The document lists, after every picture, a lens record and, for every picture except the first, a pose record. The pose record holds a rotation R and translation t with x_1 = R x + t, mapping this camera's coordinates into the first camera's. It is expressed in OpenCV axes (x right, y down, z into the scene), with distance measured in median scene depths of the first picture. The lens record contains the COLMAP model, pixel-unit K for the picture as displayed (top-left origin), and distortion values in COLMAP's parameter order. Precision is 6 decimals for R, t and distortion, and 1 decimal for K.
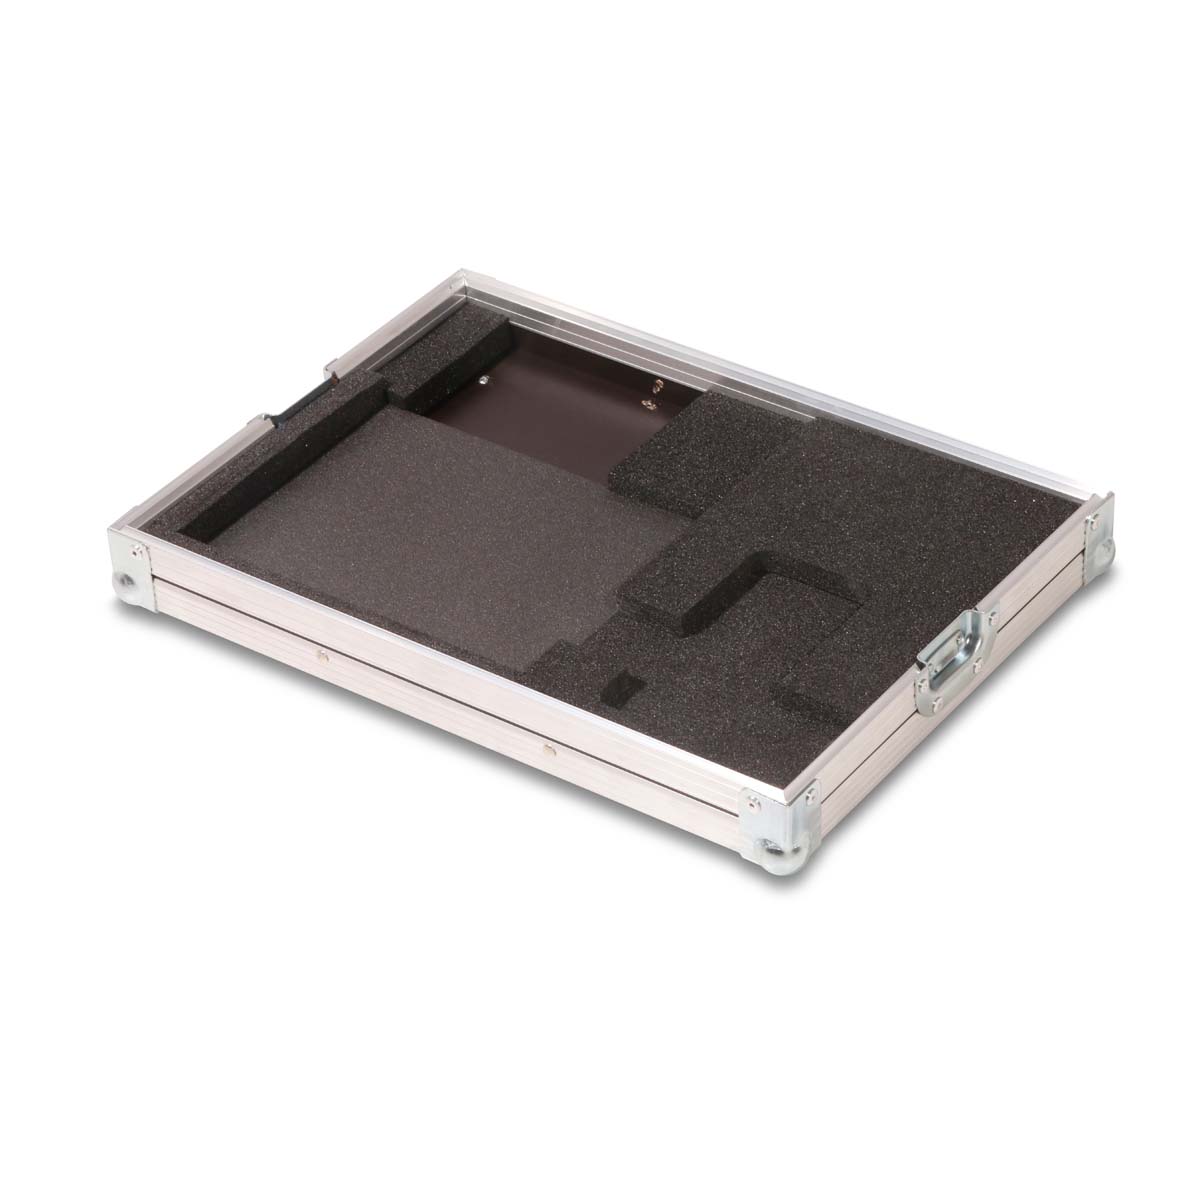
lens RADIAL K [[4083.2, 0, 599.2], [0, 4083.2, 580.8], [0, 0, 1]] dist [0.788119, -1.495886]
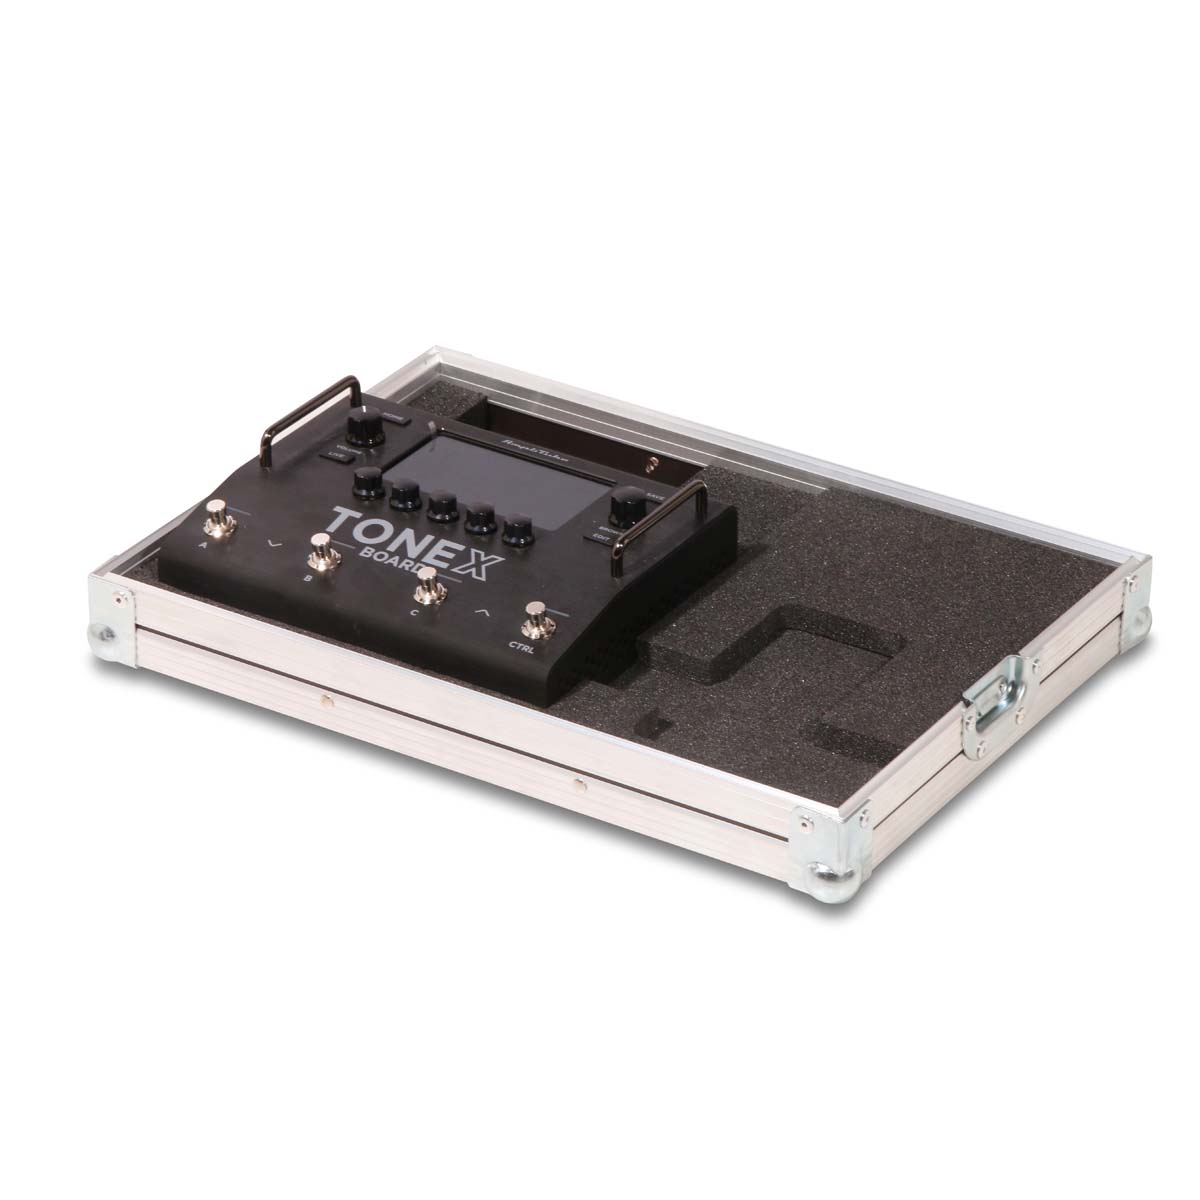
lens RADIAL K [[5563.1, 0, 600.0], [0, 5563.1, 600.0], [0, 0, 1]] dist [1.253870, 15.939535]
pose [[0.996351, 0.018723, 0.083271, -0.110884], [-0.008350, 0.992344, -0.123218, 0.150909], [-0.084940, 0.122073, 0.988880, -0.274617]]
